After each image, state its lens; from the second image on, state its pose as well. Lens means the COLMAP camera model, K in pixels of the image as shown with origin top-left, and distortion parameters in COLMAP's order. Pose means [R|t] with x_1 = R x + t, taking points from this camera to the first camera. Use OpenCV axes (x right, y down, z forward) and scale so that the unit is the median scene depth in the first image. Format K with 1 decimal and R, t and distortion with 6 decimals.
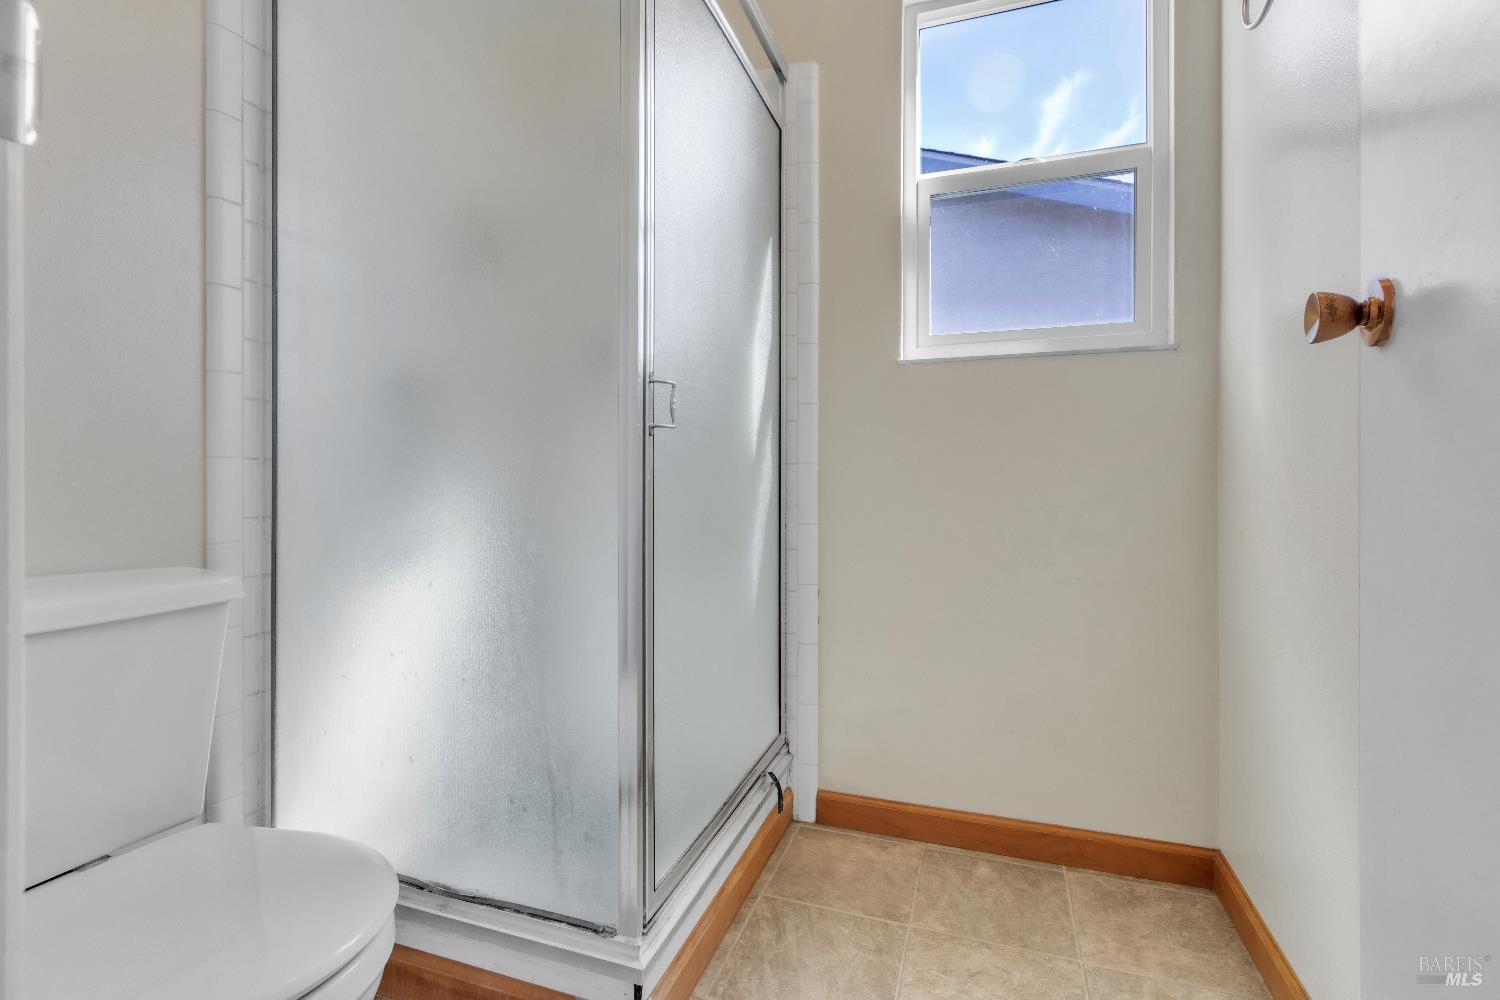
lens RADIAL K [[686.5, 0, 748.7], [0, 686.5, 482.3], [0, 0, 1]] dist [0.003124, -0.000248]
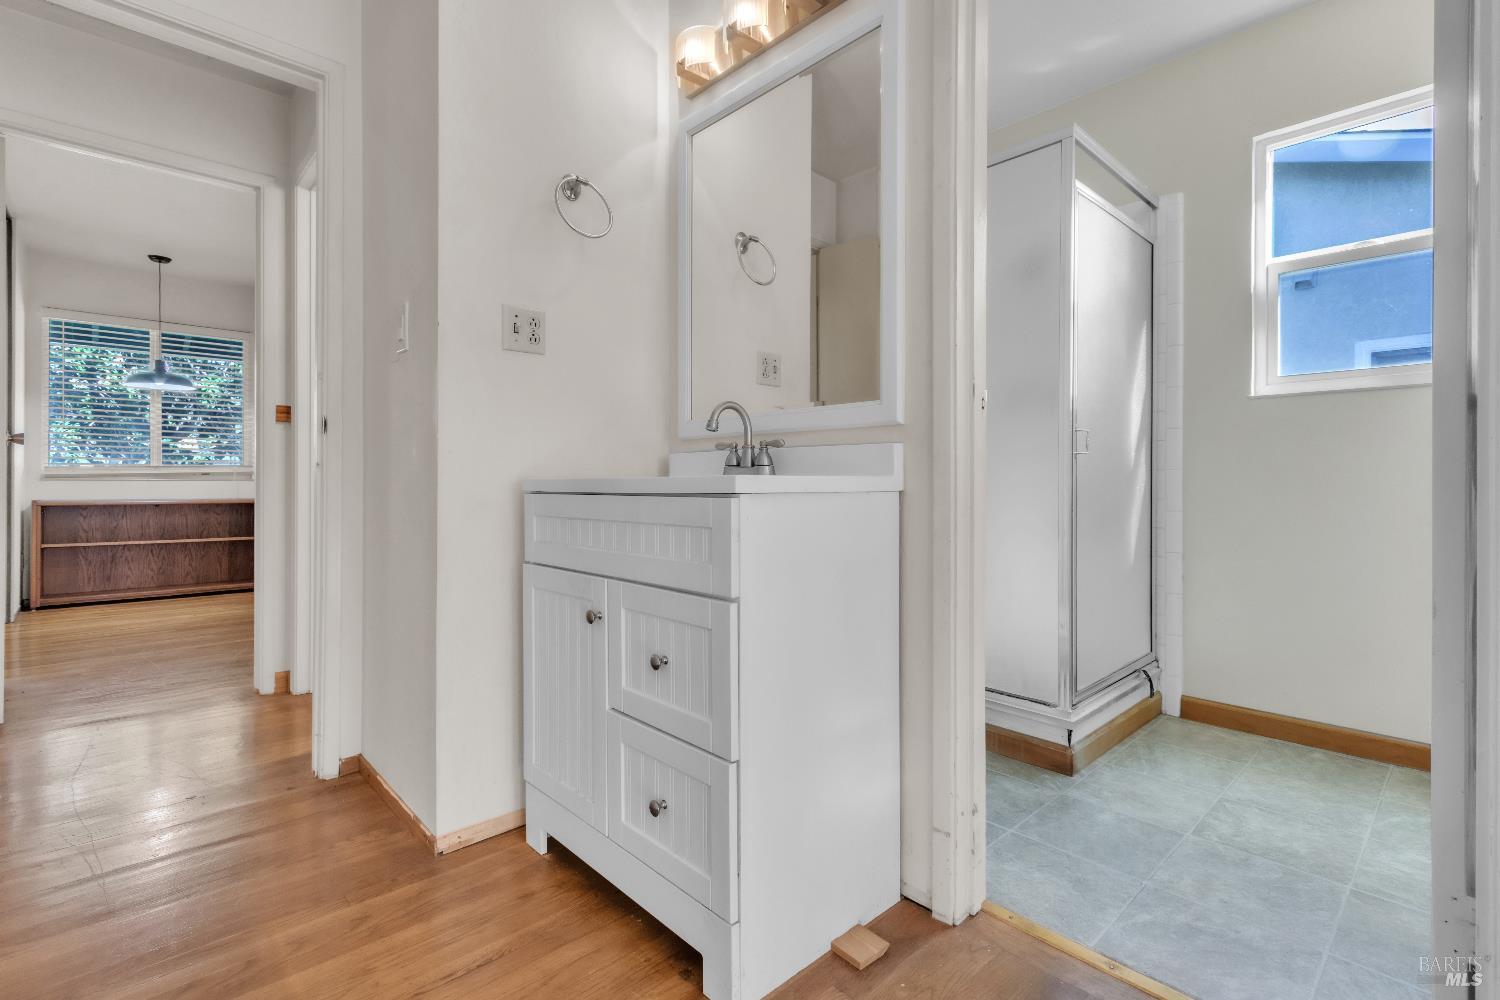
lens RADIAL K [[690.9, 0, 749.3], [0, 690.9, 481.6], [0, 0, 1]] dist [0.002275, 0.000115]
pose [[0.886190, 0.001503, -0.463319, -0.033853], [-0.000165, 0.999996, 0.002928, -0.005001], [0.463321, -0.002518, 0.886187, -0.748384]]
